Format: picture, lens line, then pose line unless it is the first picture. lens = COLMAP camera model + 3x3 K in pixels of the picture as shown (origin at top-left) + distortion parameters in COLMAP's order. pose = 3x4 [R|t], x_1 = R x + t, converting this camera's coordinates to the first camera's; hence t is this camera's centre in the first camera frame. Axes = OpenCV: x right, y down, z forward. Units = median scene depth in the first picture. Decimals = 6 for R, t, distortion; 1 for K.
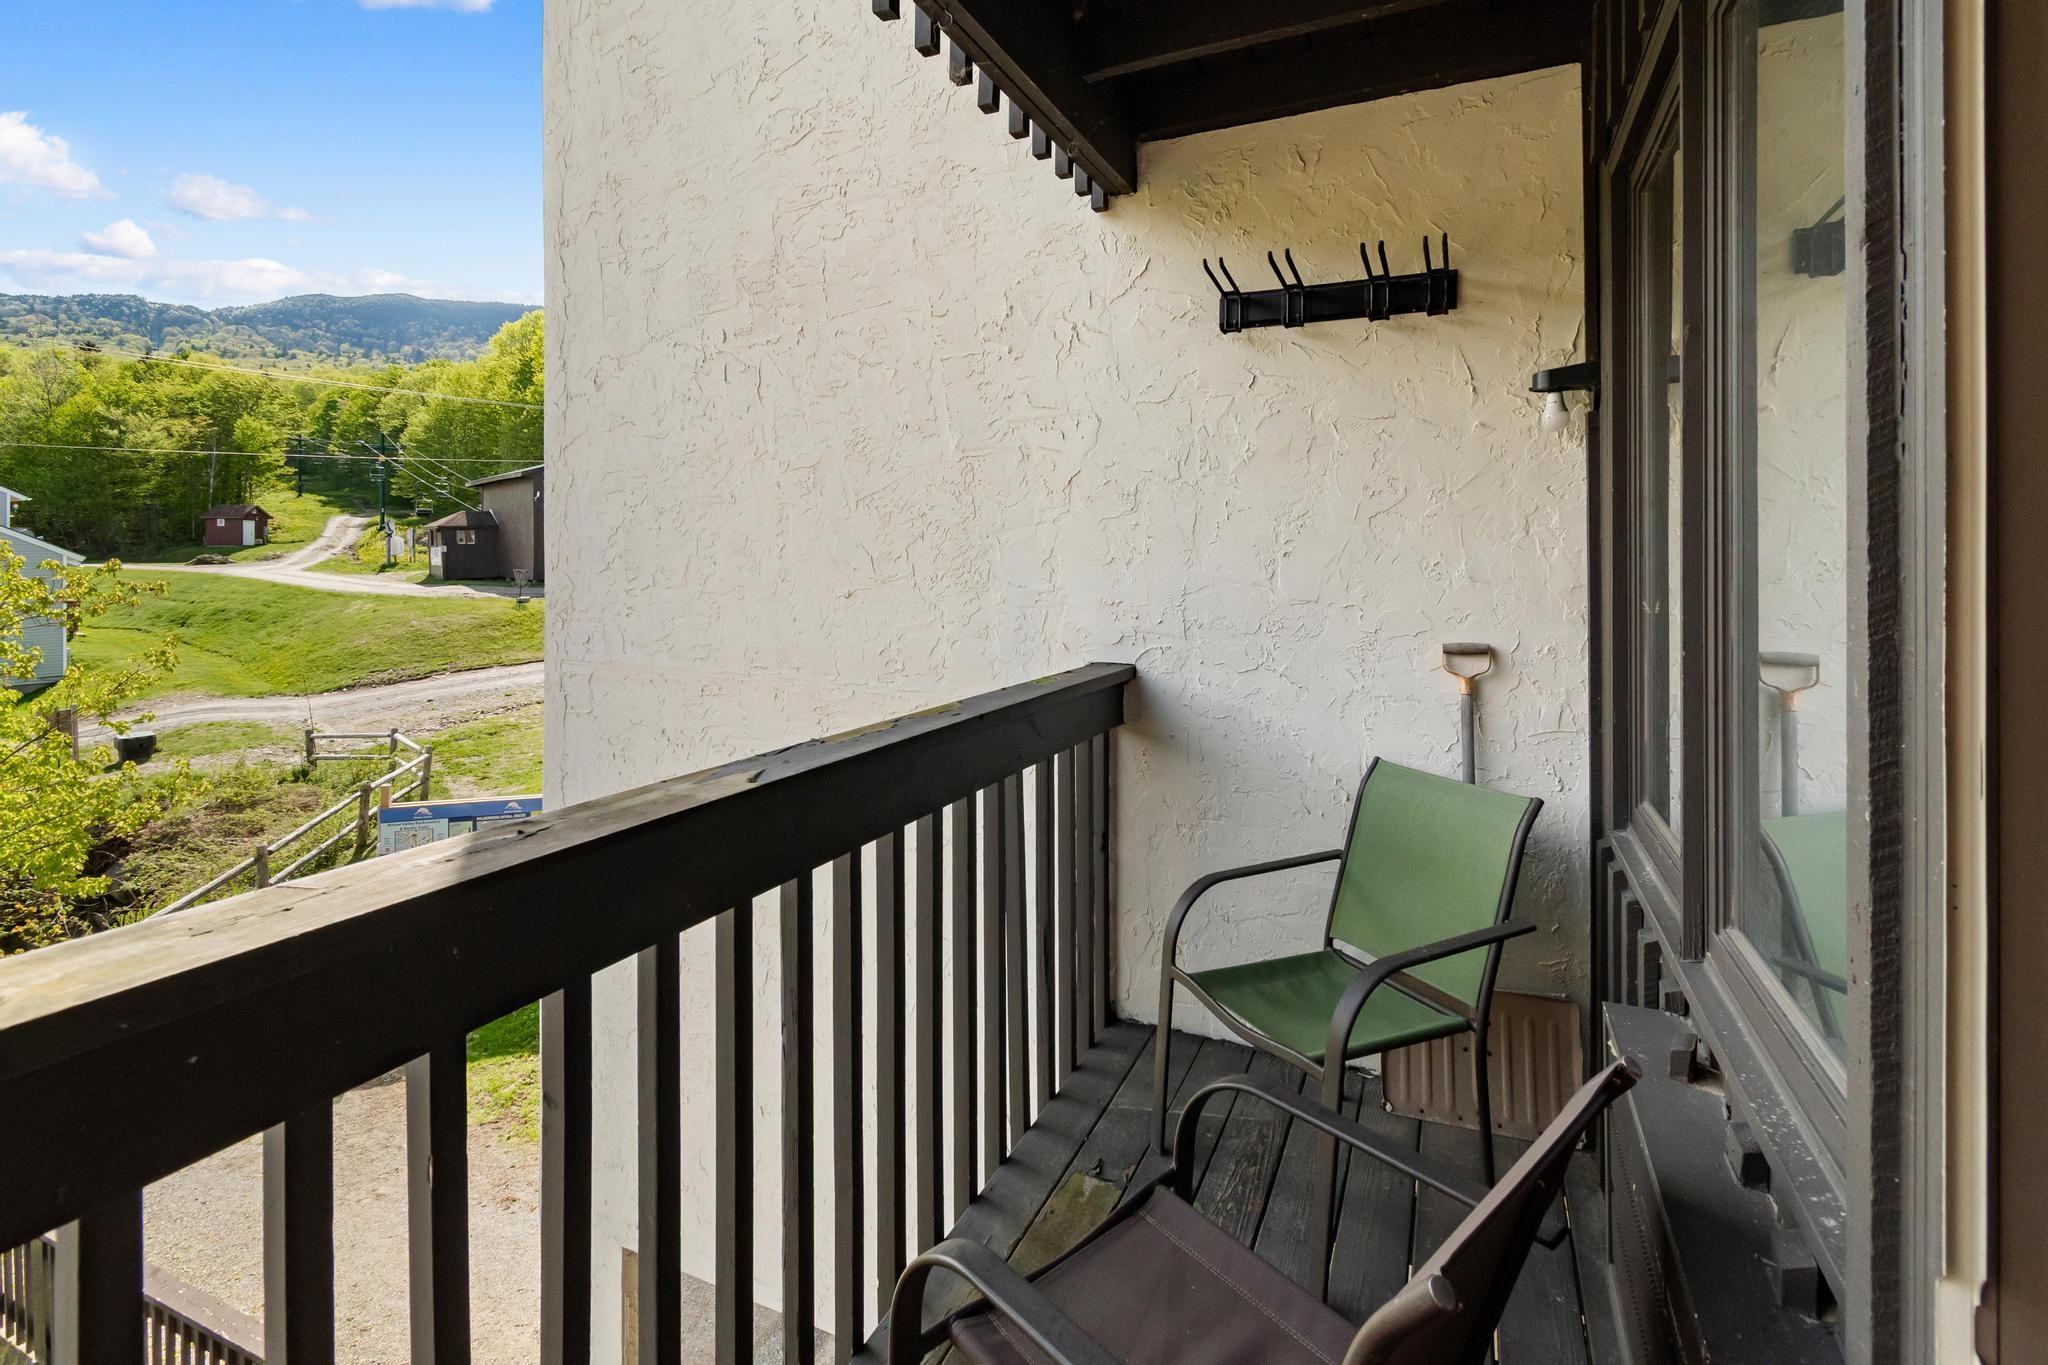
lens RADIAL K [[926.2, 0, 1023.4], [0, 926.2, 590.9], [0, 0, 1]] dist [0.001540, -0.000197]
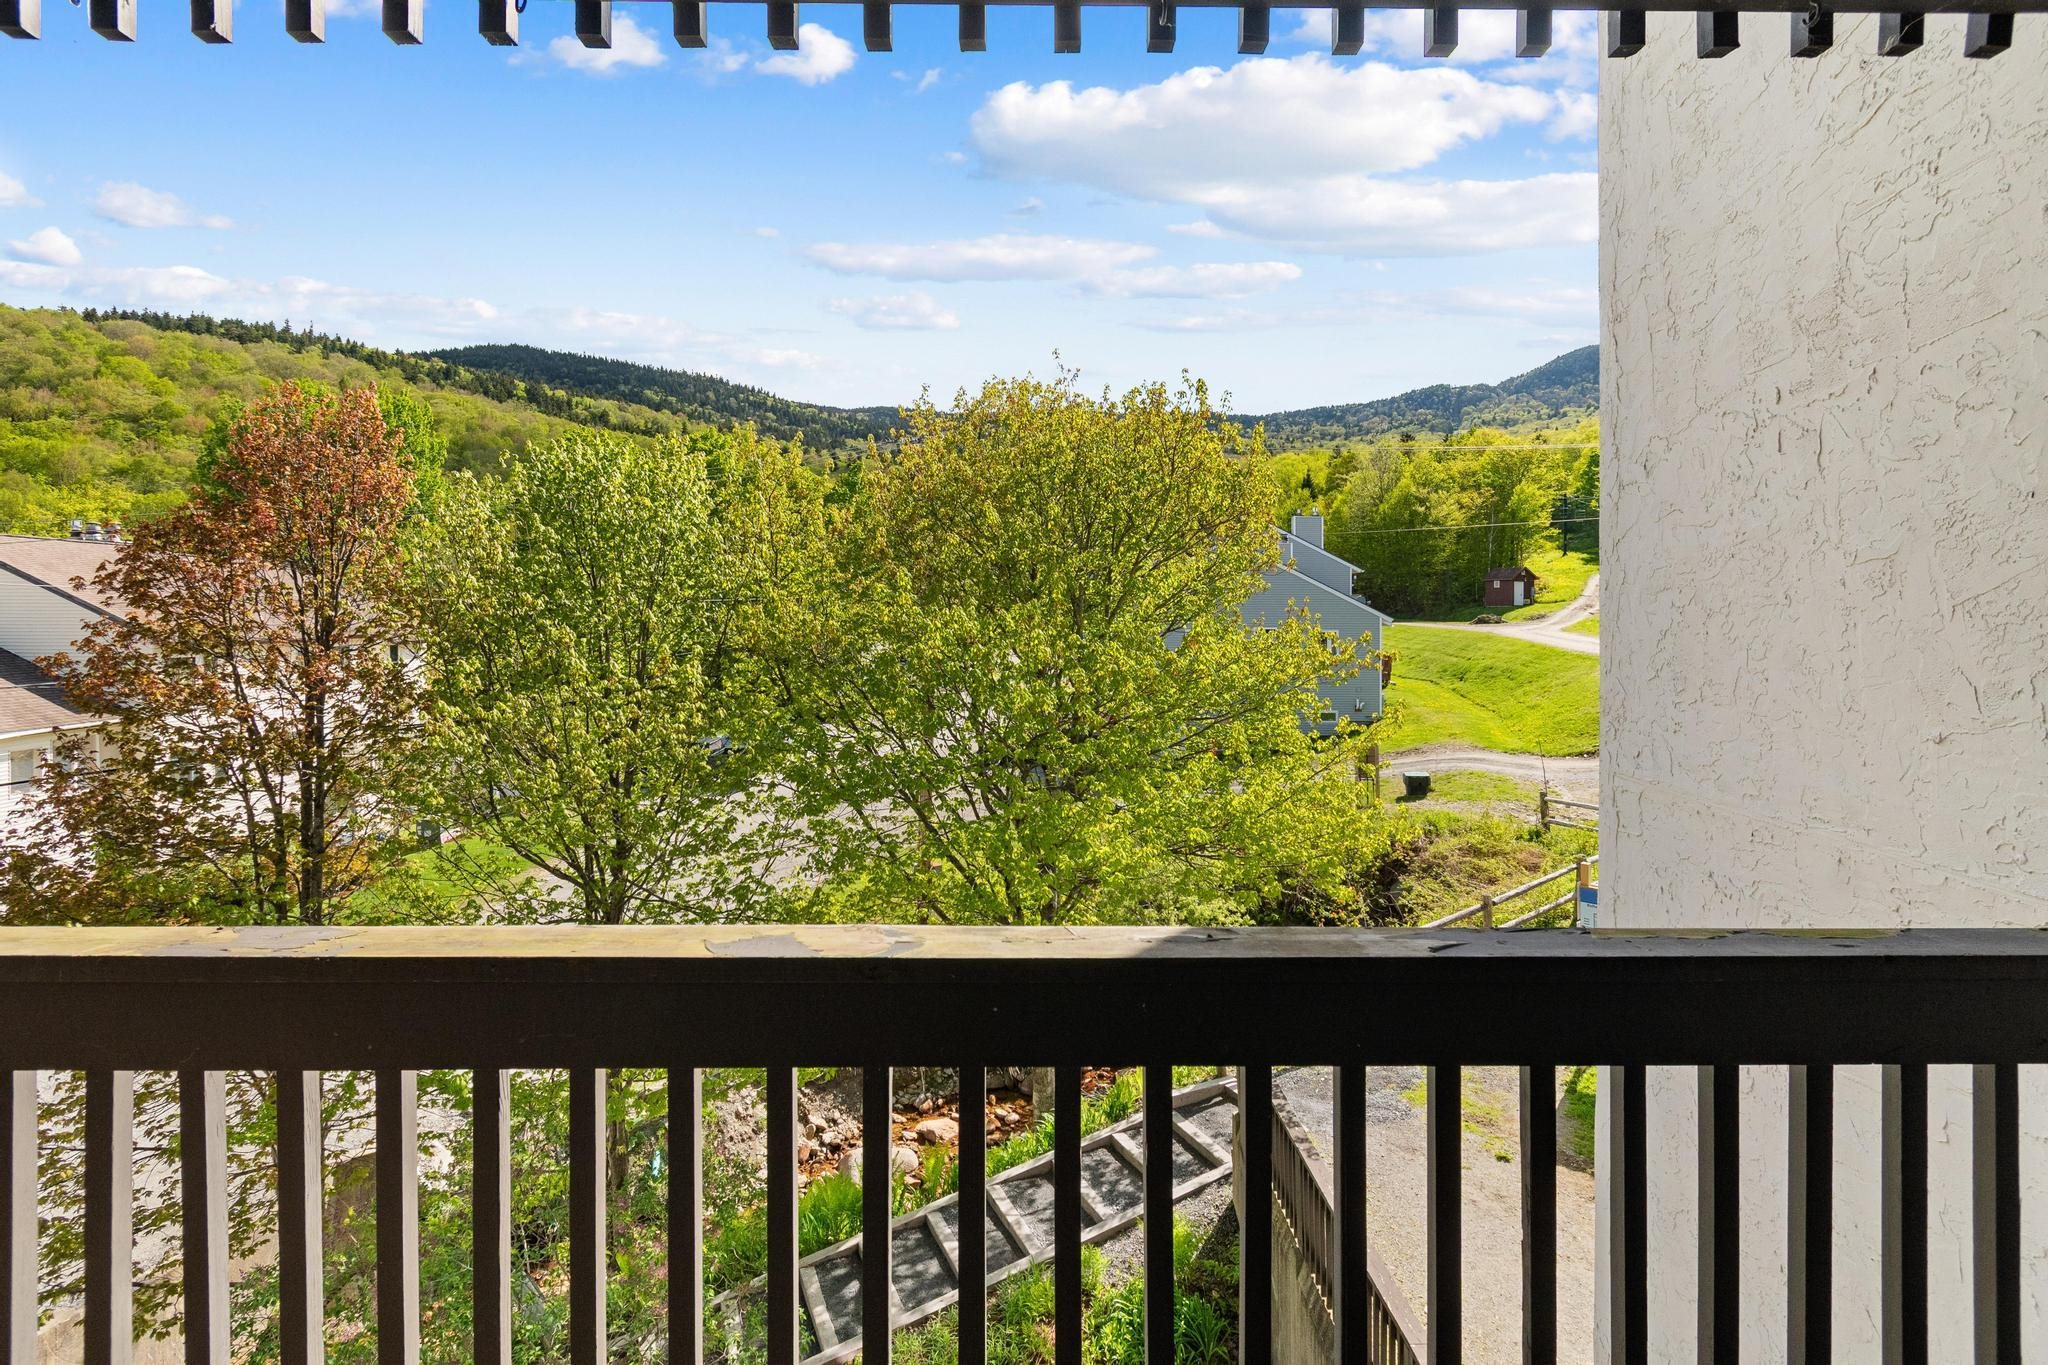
lens RADIAL K [[1053.9, 0, 1024.0], [0, 1053.9, 682.5], [0, 0, 1]] dist [-0.004817, -0.000347]
pose [[0.423267, 0.053639, -0.904416, 0.198977], [-0.029750, 0.998530, 0.045298, -0.046123], [0.905517, 0.007734, 0.424241, 0.036244]]
